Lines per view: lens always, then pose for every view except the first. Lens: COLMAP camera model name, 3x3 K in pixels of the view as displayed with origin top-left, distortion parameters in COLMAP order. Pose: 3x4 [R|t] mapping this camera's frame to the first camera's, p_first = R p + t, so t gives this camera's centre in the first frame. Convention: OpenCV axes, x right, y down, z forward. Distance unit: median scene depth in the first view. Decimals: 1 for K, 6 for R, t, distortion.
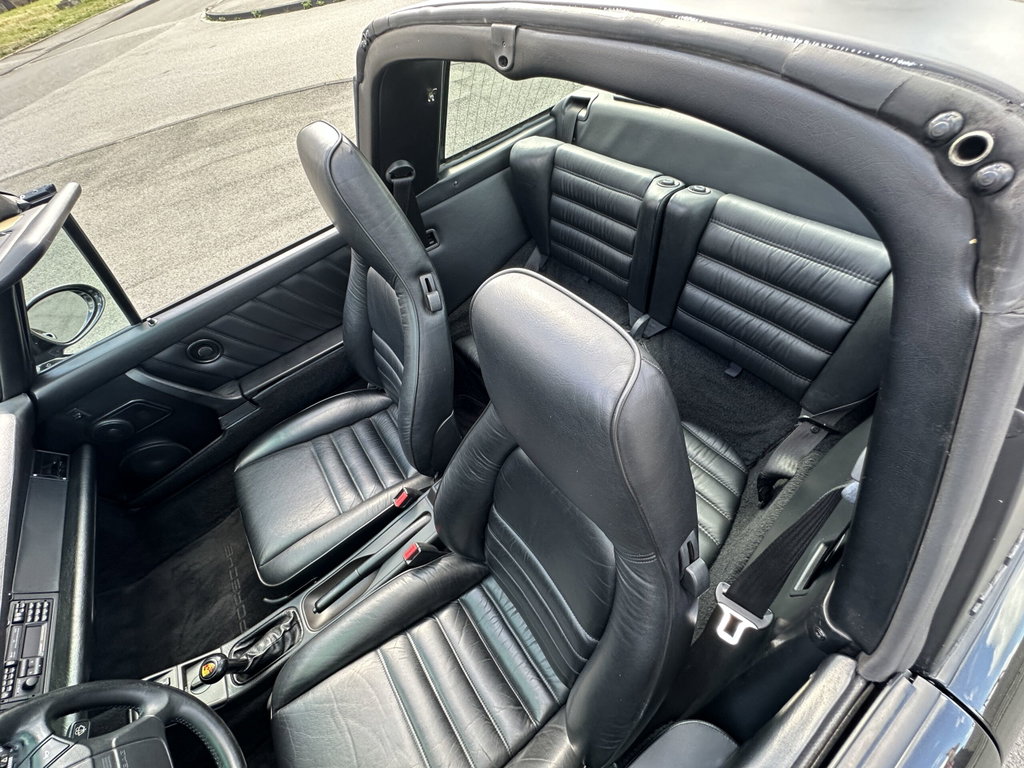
lens RADIAL K [[411.6, 0, 512.0], [0, 411.6, 384.0], [0, 0, 1]] dist [-0.002280, 0.000100]
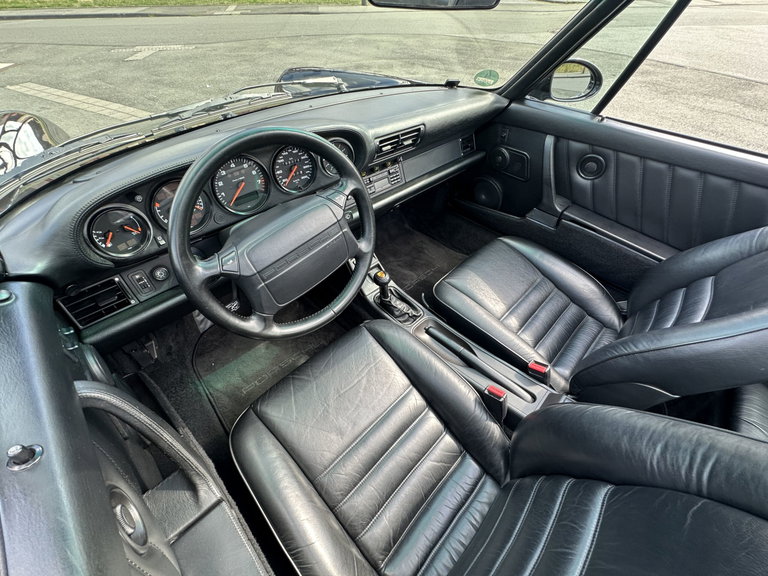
lens RADIAL K [[308.7, 0, 384.0], [0, 308.7, 288.0], [0, 0, 1]] dist [-0.002280, 0.000100]
pose [[0.139325, 0.828138, -0.542932, -0.075219], [-0.803263, 0.415152, 0.427104, 0.184161], [0.579101, 0.376611, 0.723054, 0.173187]]
